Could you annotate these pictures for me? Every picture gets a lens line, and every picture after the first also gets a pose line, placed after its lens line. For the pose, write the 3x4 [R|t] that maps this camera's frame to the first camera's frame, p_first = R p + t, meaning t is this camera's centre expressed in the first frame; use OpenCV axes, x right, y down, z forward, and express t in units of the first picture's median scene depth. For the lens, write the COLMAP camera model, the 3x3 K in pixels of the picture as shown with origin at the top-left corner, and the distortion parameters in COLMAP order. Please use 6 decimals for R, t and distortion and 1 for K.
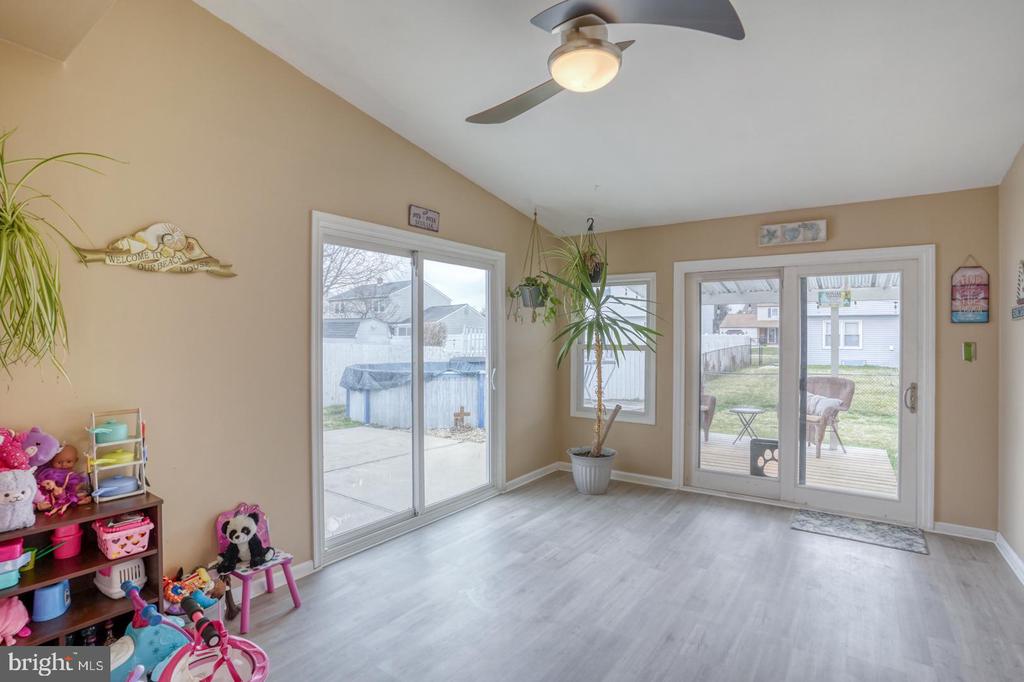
lens RADIAL K [[514.5, 0, 517.9], [0, 514.5, 338.2], [0, 0, 1]] dist [-0.062063, 0.016647]
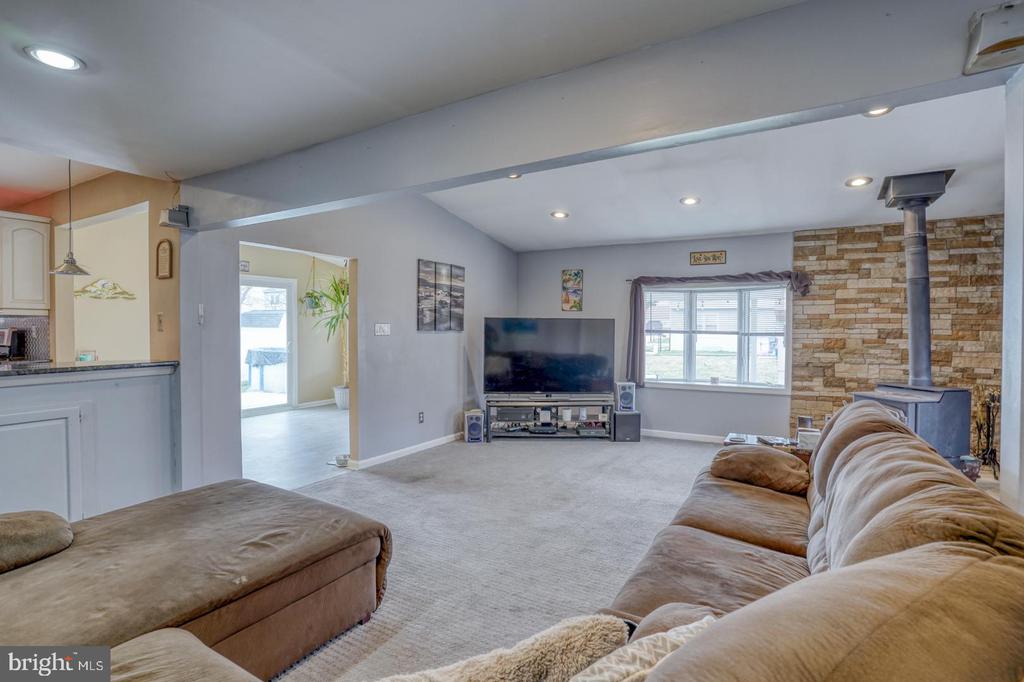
lens RADIAL K [[514.5, 0, 528.4], [0, 514.5, 332.4], [0, 0, 1]] dist [-0.062063, 0.016647]
pose [[0.995291, 0.000248, 0.096936, 0.634982], [-0.000960, 0.999973, 0.007293, 0.011275], [-0.096932, -0.007352, 0.995264, -0.914544]]
